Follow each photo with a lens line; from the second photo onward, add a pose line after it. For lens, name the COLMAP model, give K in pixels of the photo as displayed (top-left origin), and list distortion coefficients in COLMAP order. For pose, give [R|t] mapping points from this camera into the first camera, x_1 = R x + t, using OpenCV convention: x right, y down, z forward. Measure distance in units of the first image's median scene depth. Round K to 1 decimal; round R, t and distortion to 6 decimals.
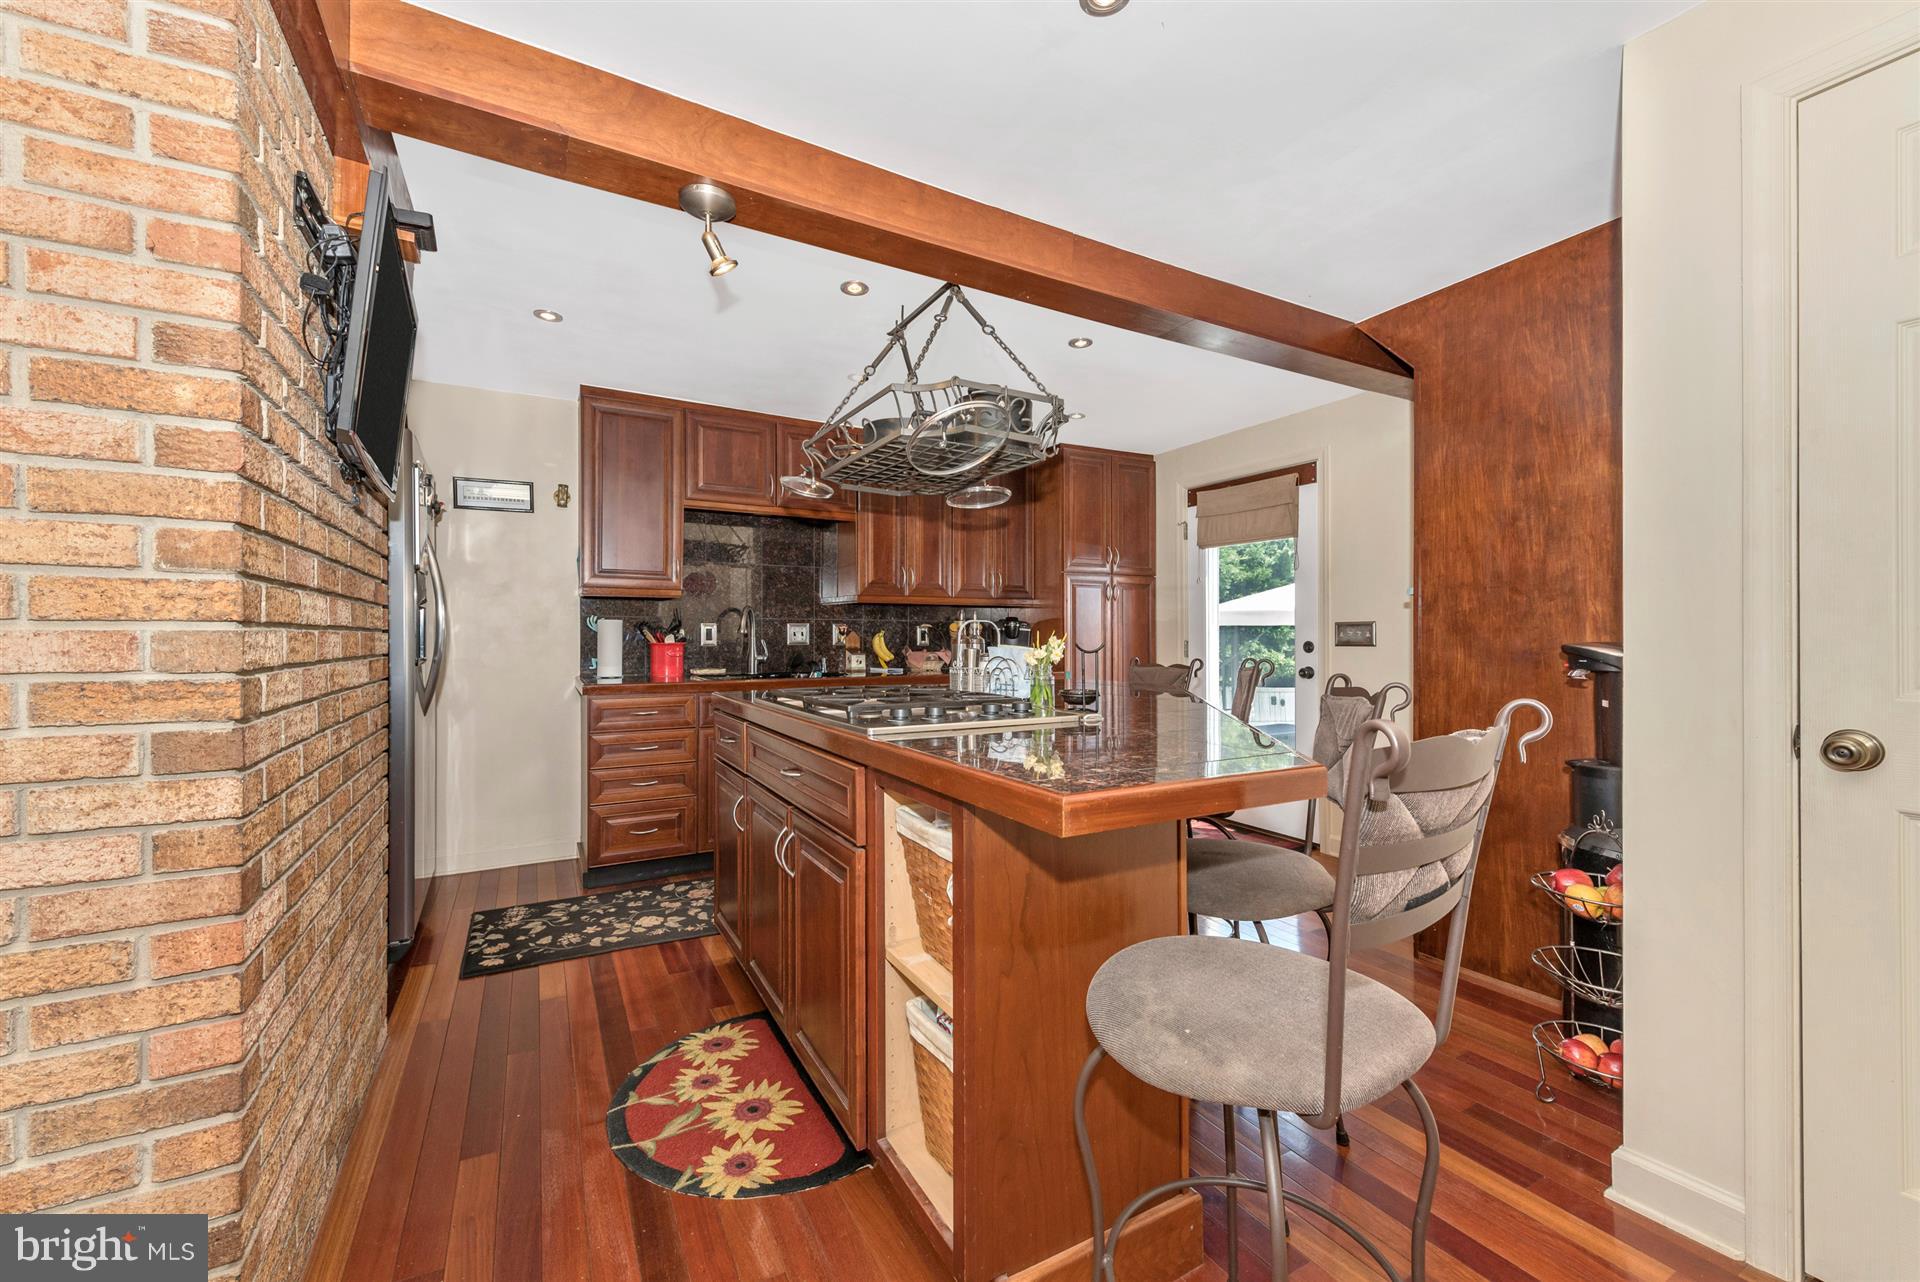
lens RADIAL K [[757.0, 0, 957.7], [0, 757.0, 629.2], [0, 0, 1]] dist [0.009815, -0.002861]
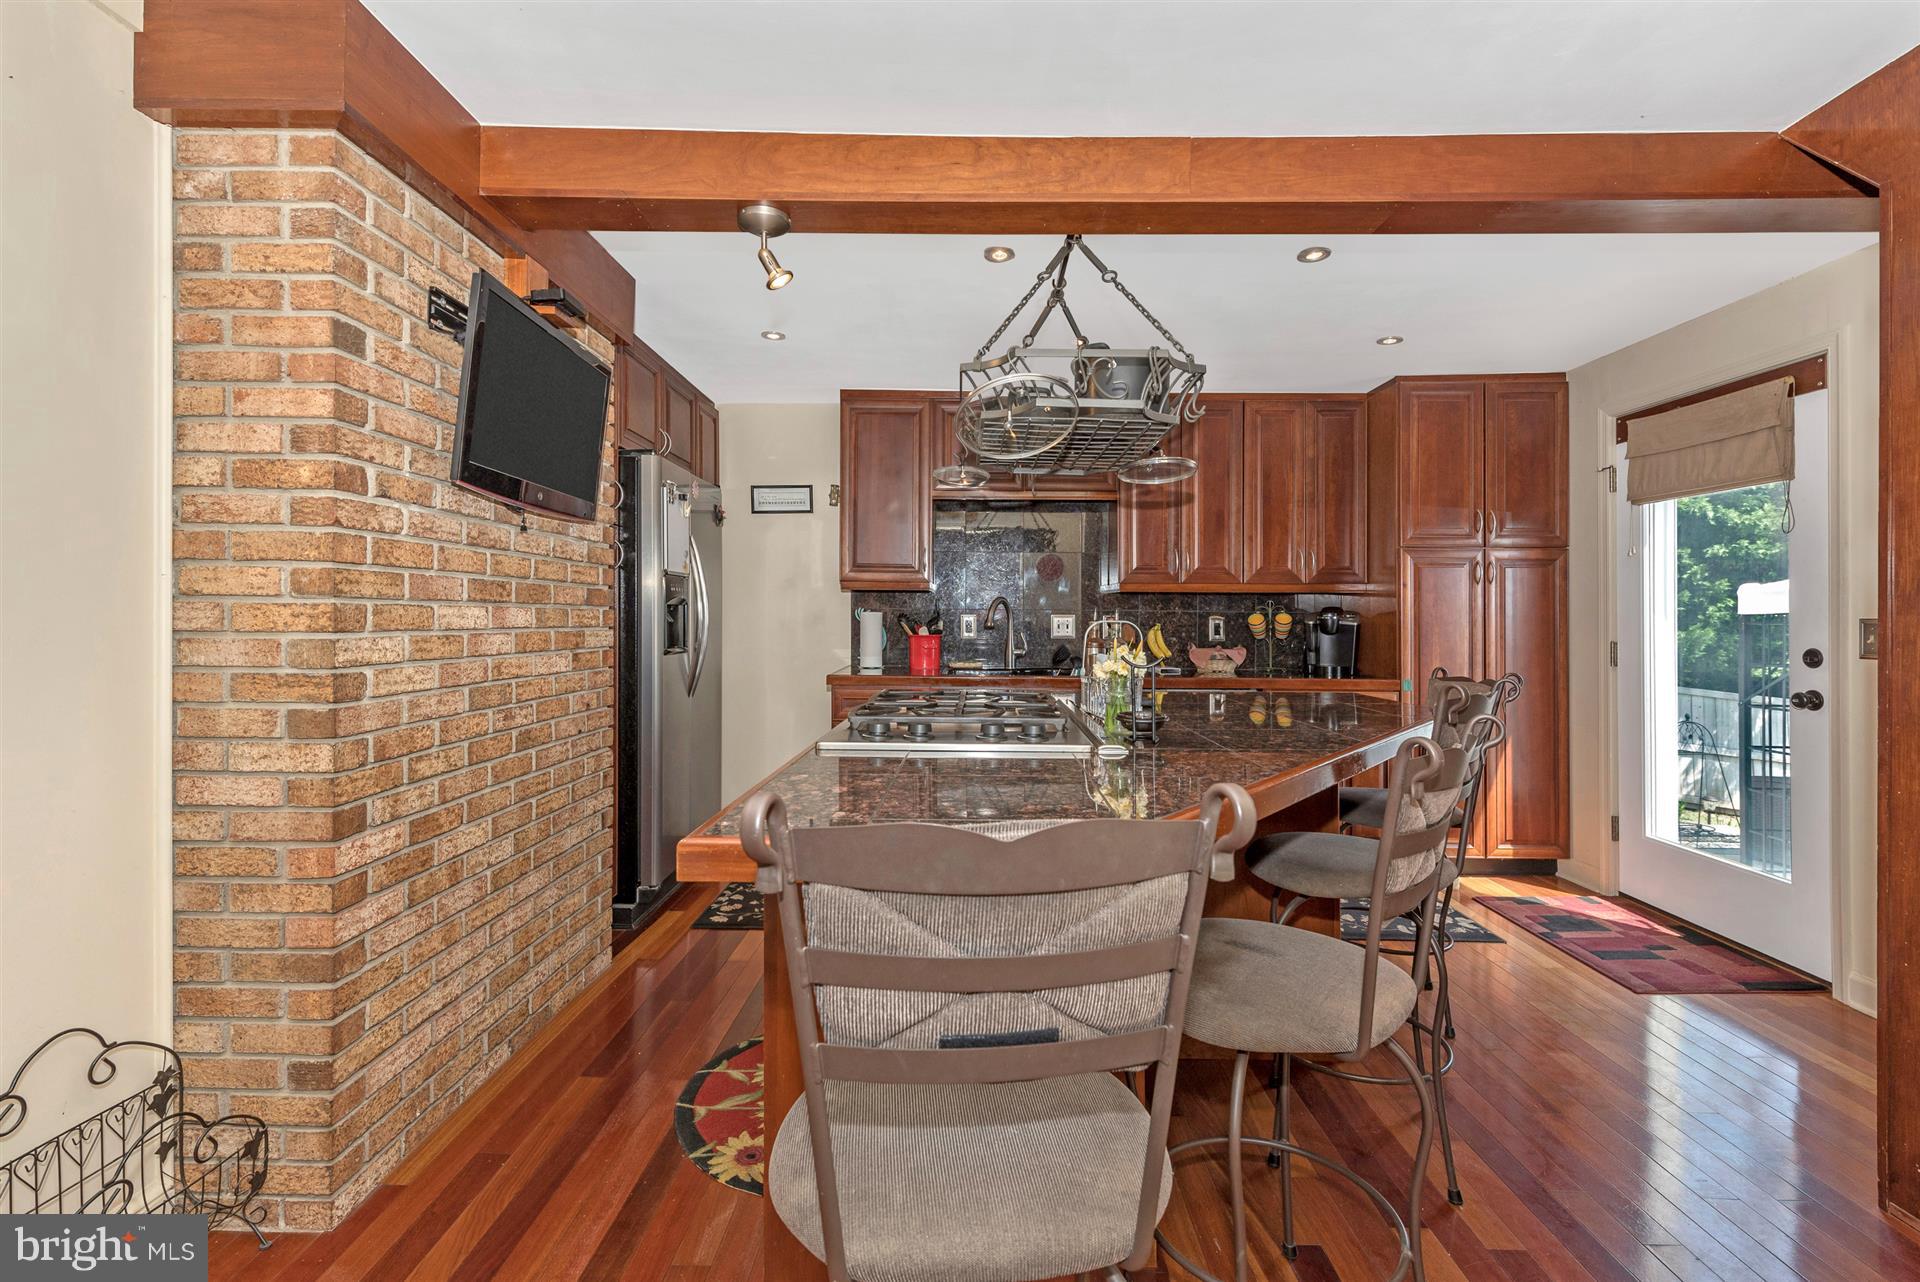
lens RADIAL K [[848.0, 0, 964.2], [0, 848.0, 613.1], [0, 0, 1]] dist [0.011650, -0.001636]
pose [[0.865389, 0.003519, -0.501089, 0.499202], [-0.002209, 0.999992, 0.003207, -0.031503], [0.501096, -0.001669, 0.865390, 0.136097]]
